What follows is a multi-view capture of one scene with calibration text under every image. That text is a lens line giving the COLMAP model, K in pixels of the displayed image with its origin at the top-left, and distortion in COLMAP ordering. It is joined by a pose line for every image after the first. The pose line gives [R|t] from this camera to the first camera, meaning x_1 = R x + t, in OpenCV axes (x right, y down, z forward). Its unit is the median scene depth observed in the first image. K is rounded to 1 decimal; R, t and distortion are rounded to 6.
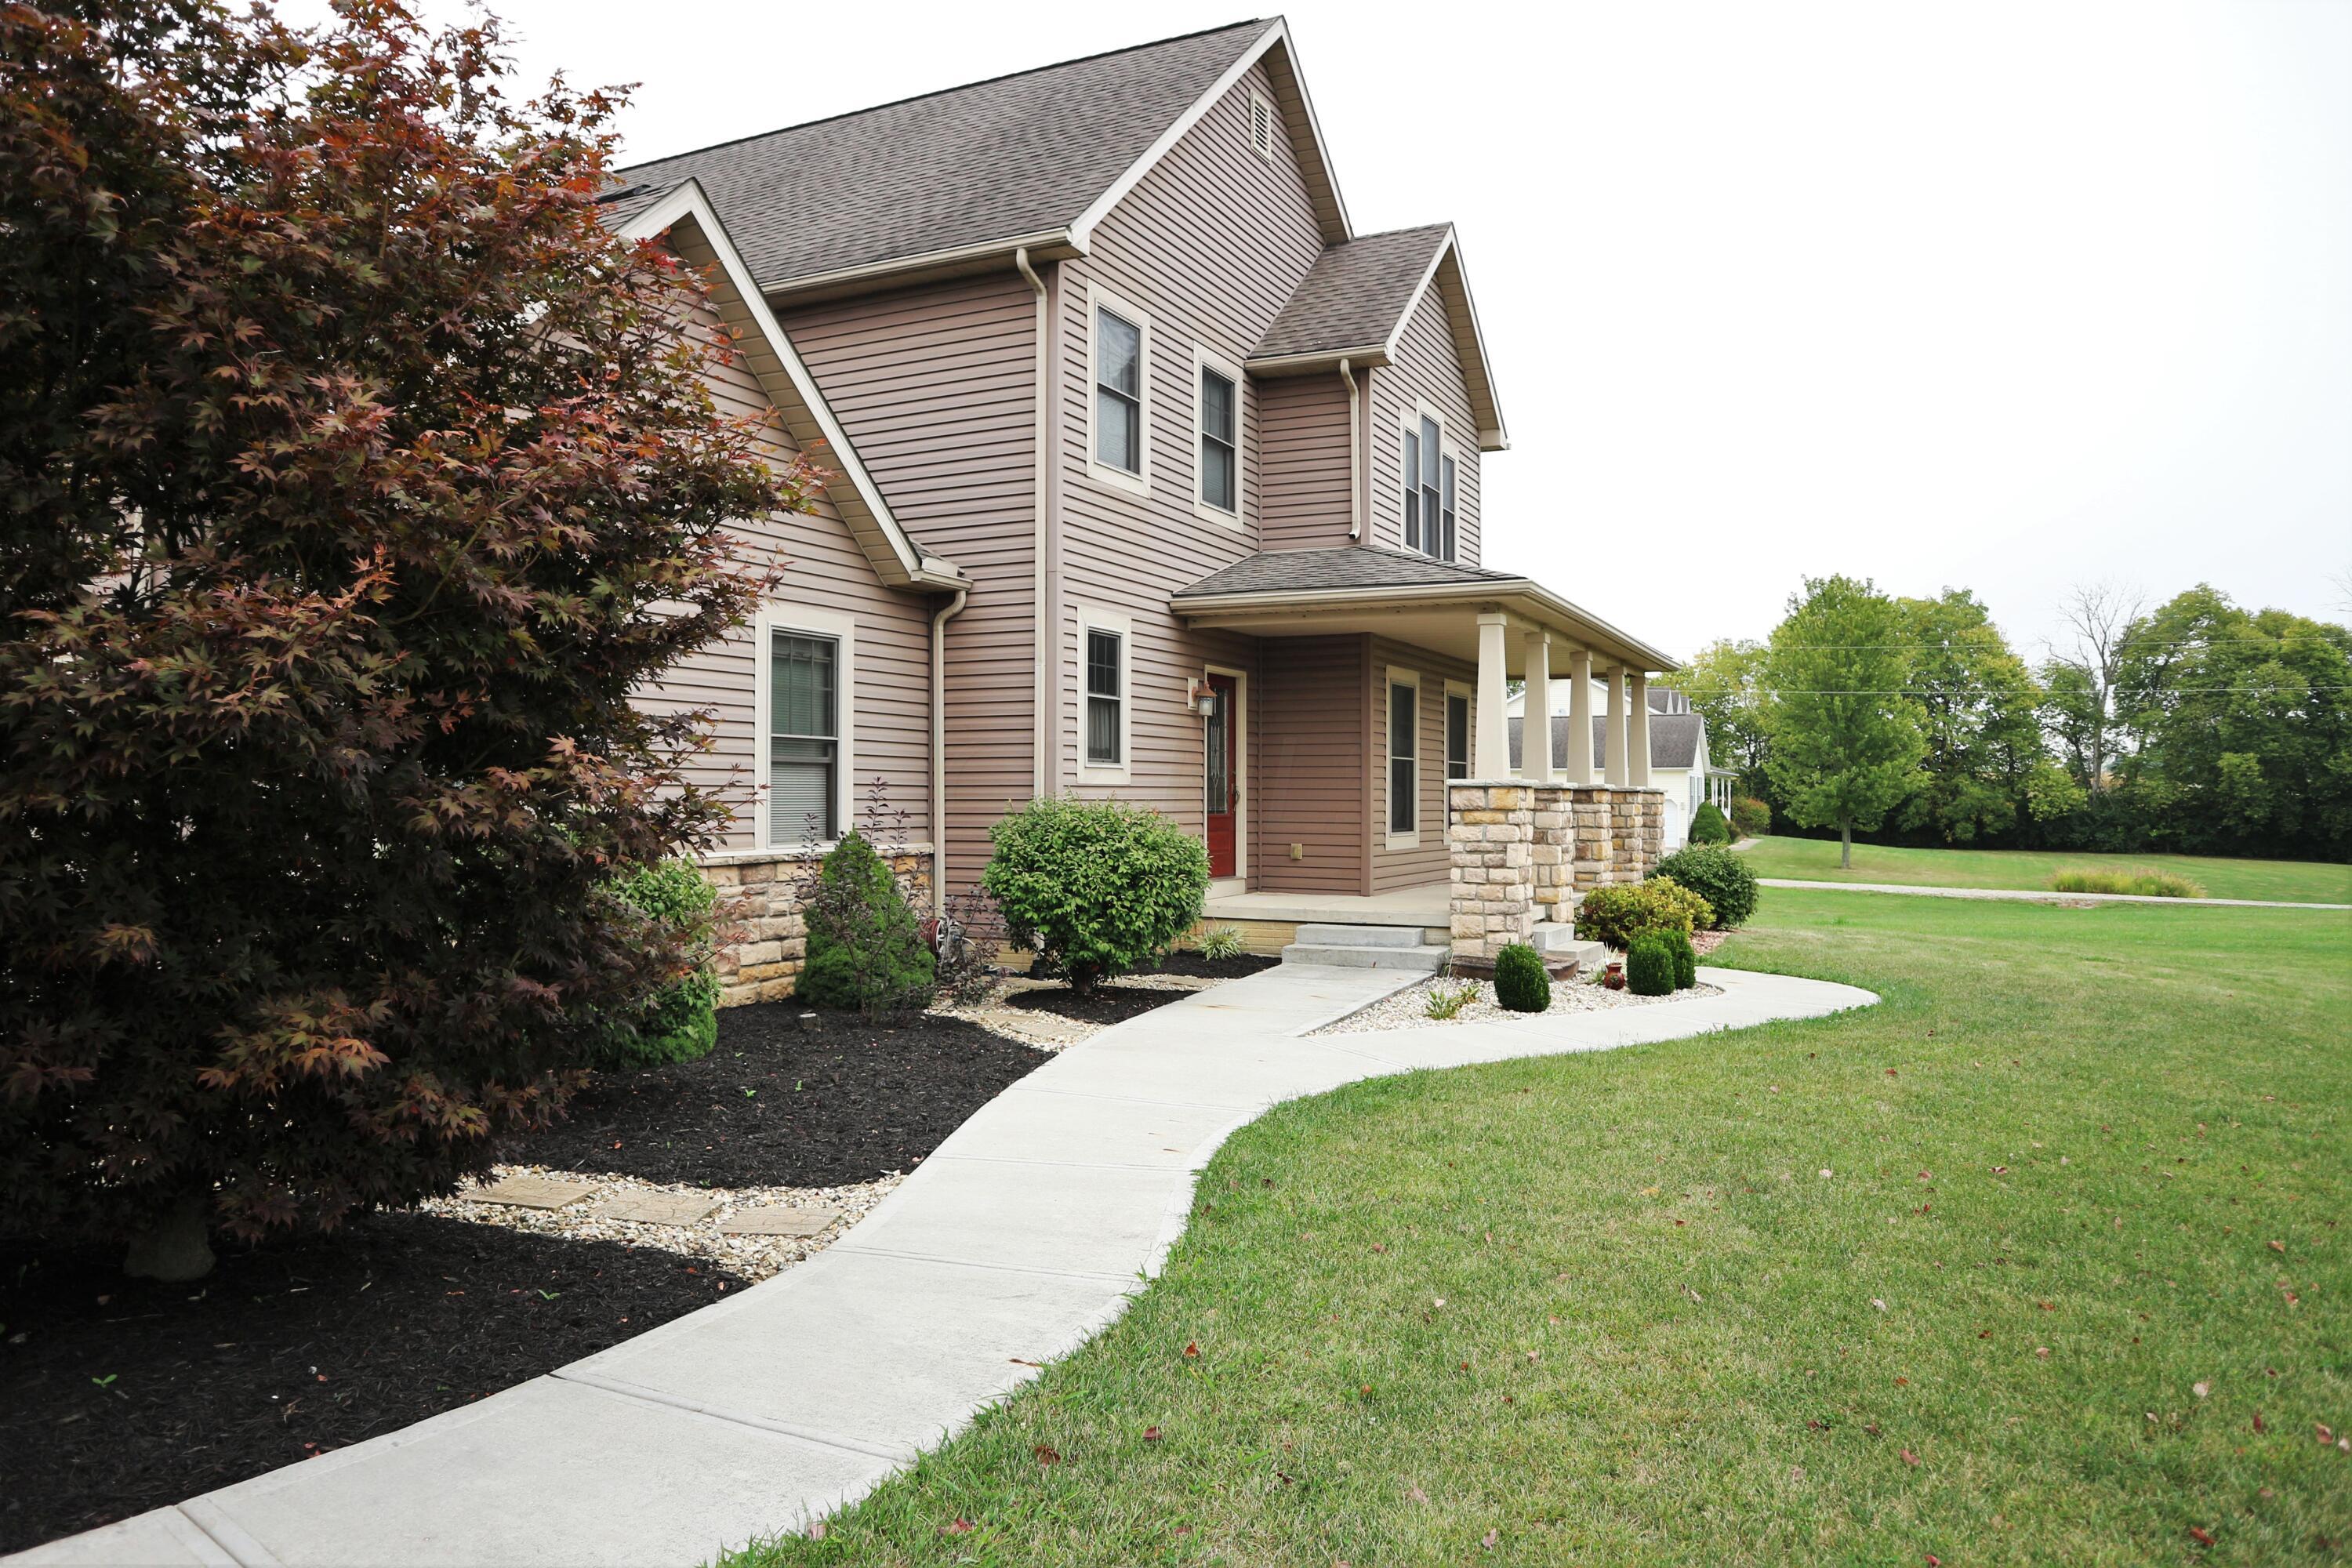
lens RADIAL K [[1630.5, 0, 1176.0], [0, 1630.5, 784.0], [0, 0, 1]] dist [-0.142324, 0.098048]
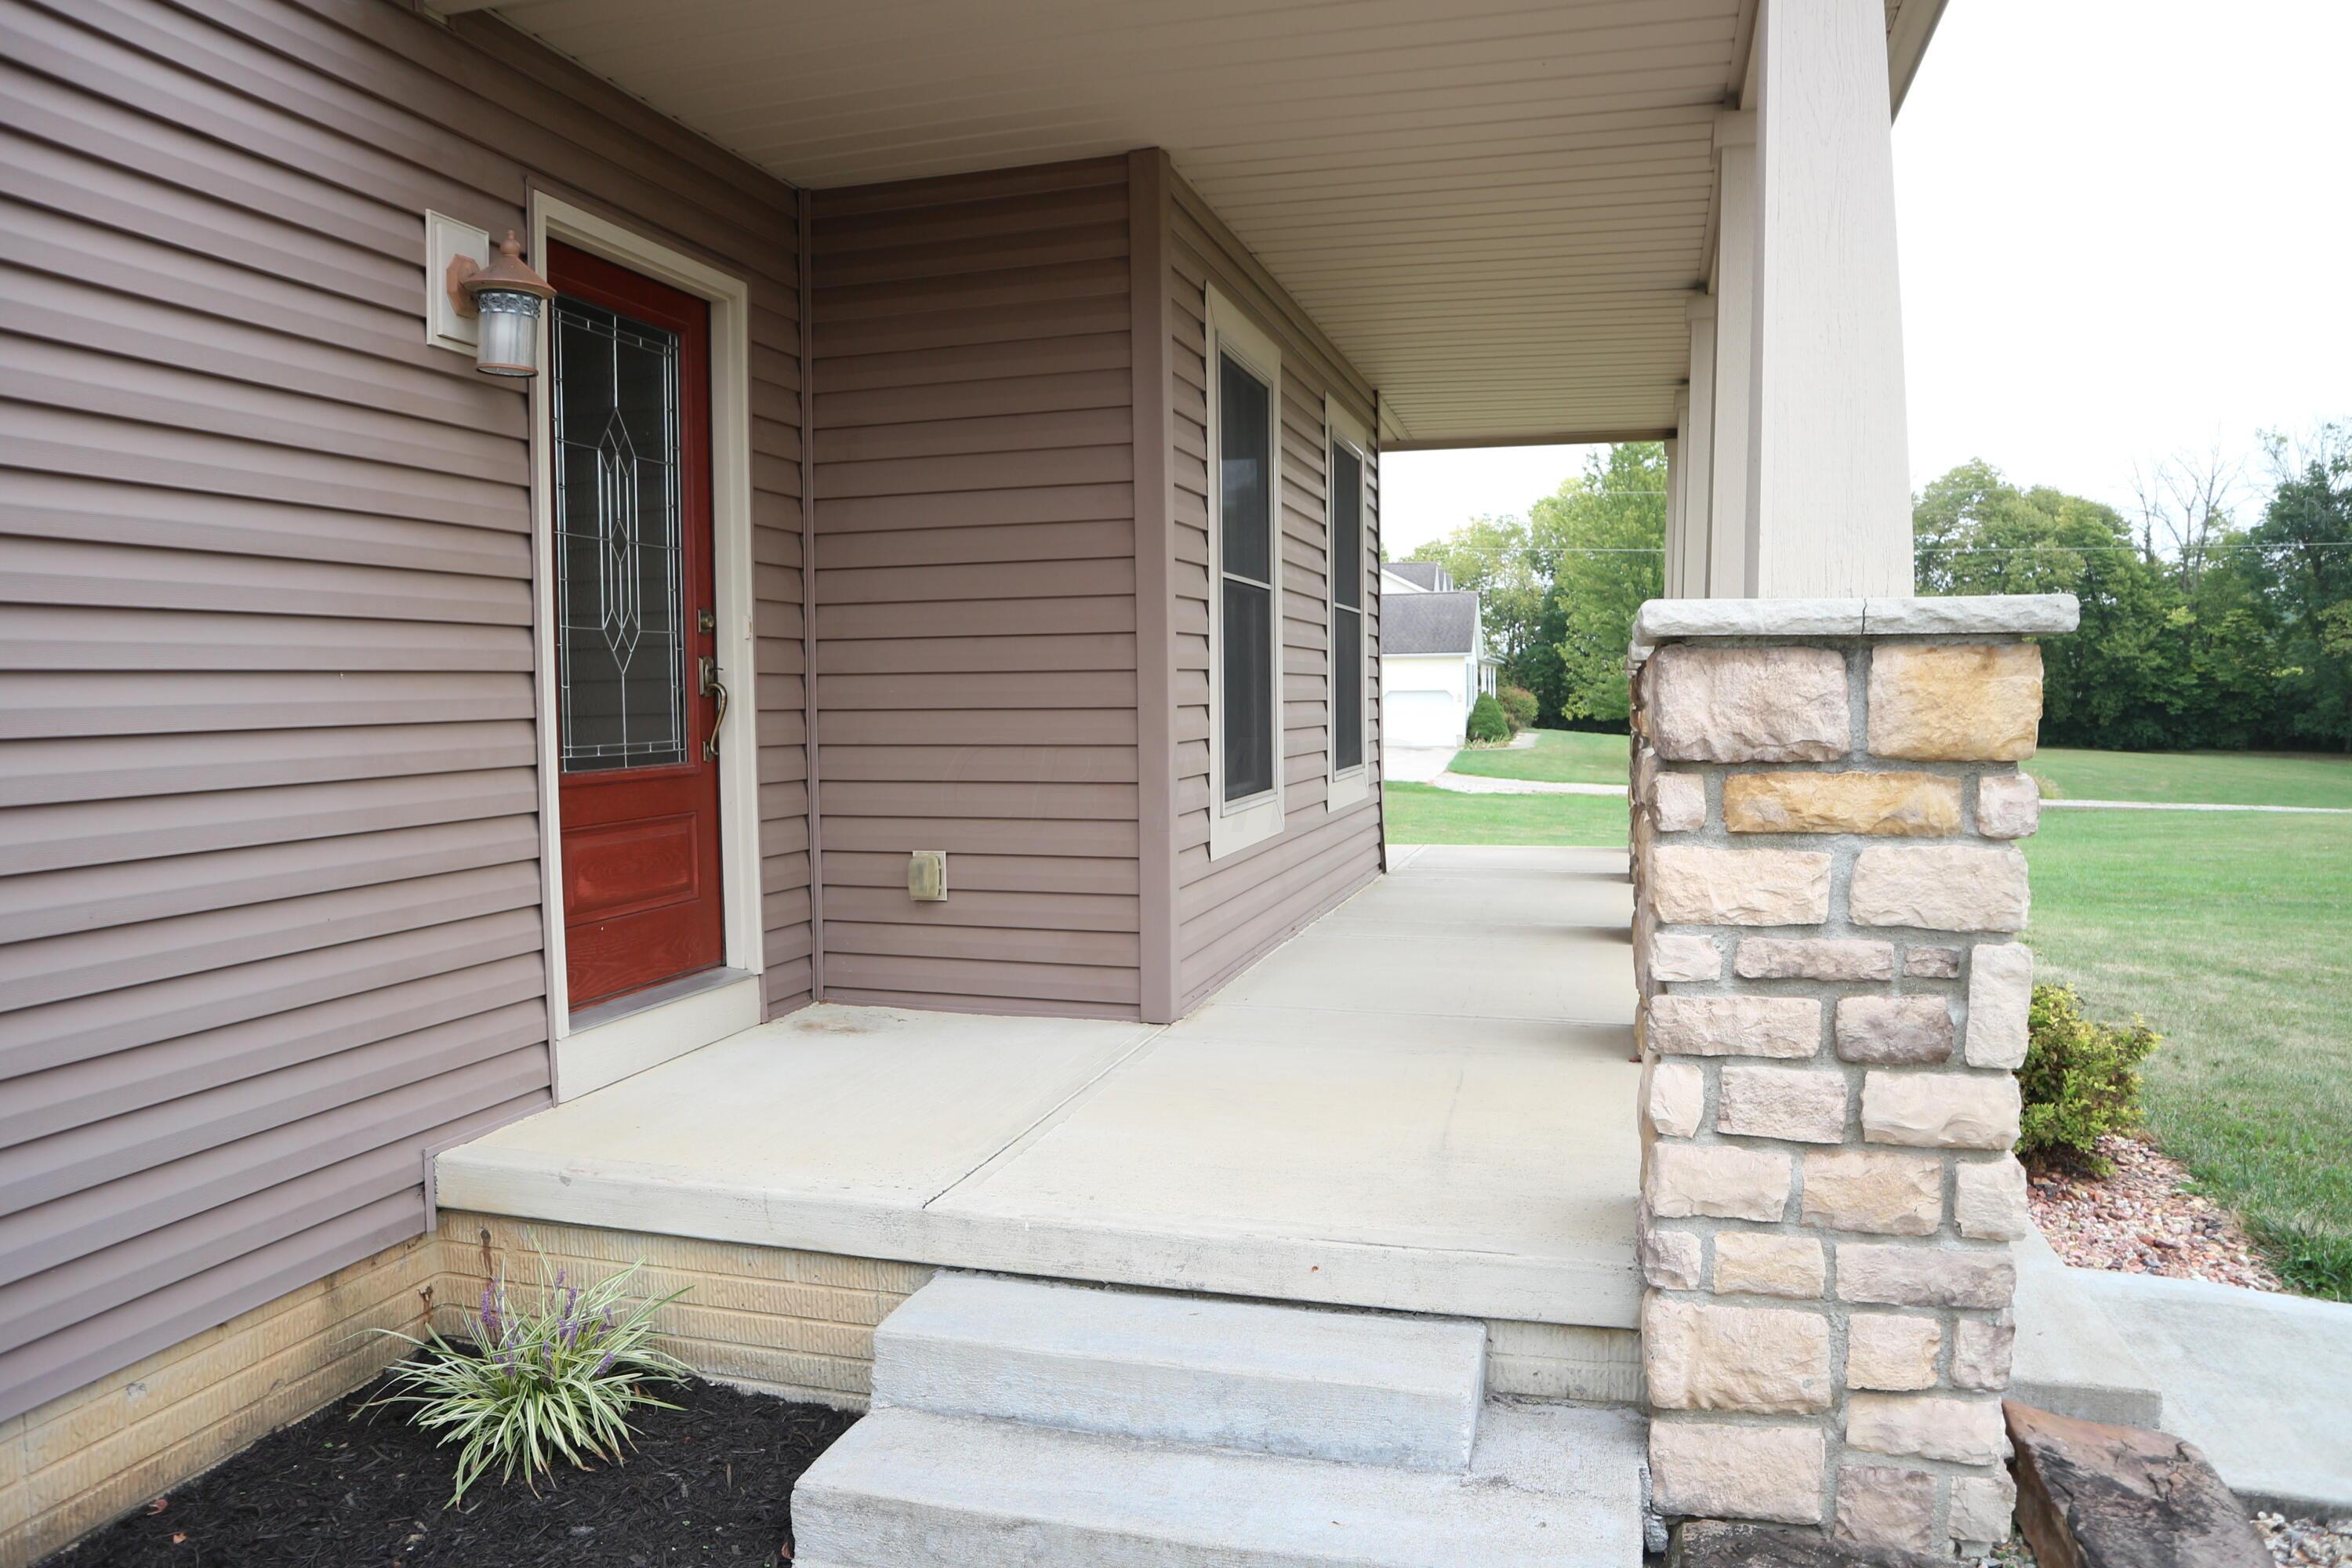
lens RADIAL K [[1630.5, 0, 1176.0], [0, 1630.5, 784.0], [0, 0, 1]] dist [-0.142324, 0.098048]
pose [[0.985548, -0.023624, 0.167741, 0.065465], [0.012791, 0.997779, 0.065367, 0.004224], [-0.168912, -0.062276, 0.983662, 0.657072]]
